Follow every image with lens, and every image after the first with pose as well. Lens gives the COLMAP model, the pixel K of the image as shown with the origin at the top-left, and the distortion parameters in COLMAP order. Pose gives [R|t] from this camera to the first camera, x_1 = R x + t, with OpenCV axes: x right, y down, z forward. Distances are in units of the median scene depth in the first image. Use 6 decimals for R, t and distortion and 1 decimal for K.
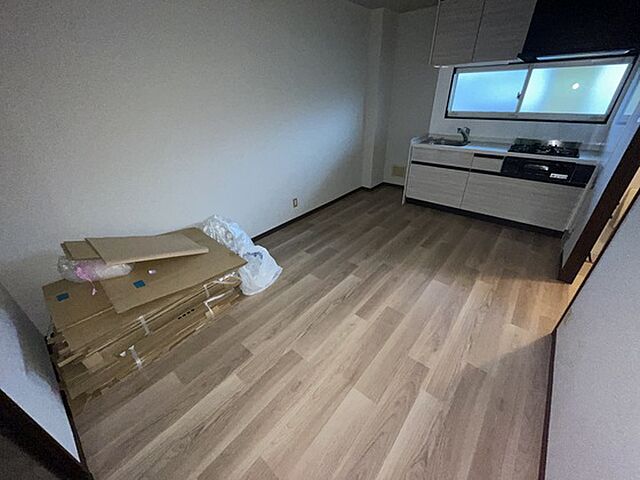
lens RADIAL K [[259.5, 0, 320.0], [0, 259.5, 240.0], [0, 0, 1]] dist [0.000849, -0.000074]
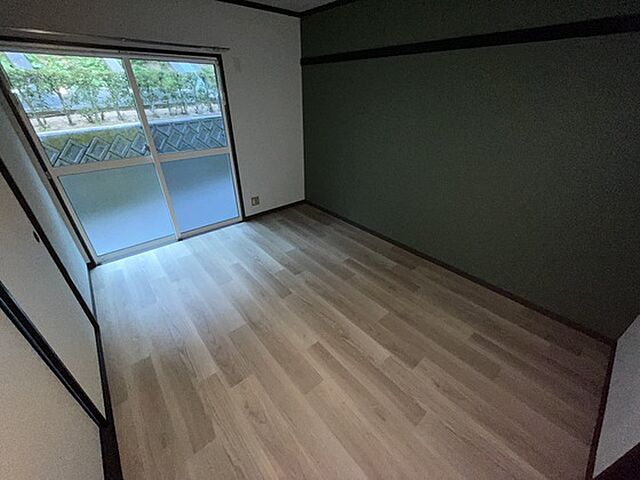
lens RADIAL K [[254.9, 0, 321.0], [0, 254.9, 249.4], [0, 0, 1]] dist [-0.000338, -0.000121]
pose [[-0.158263, 0.539204, -0.827171, 0.892594], [-0.491512, 0.683541, 0.539618, -0.543027], [0.856369, 0.491966, 0.156846, 0.899575]]
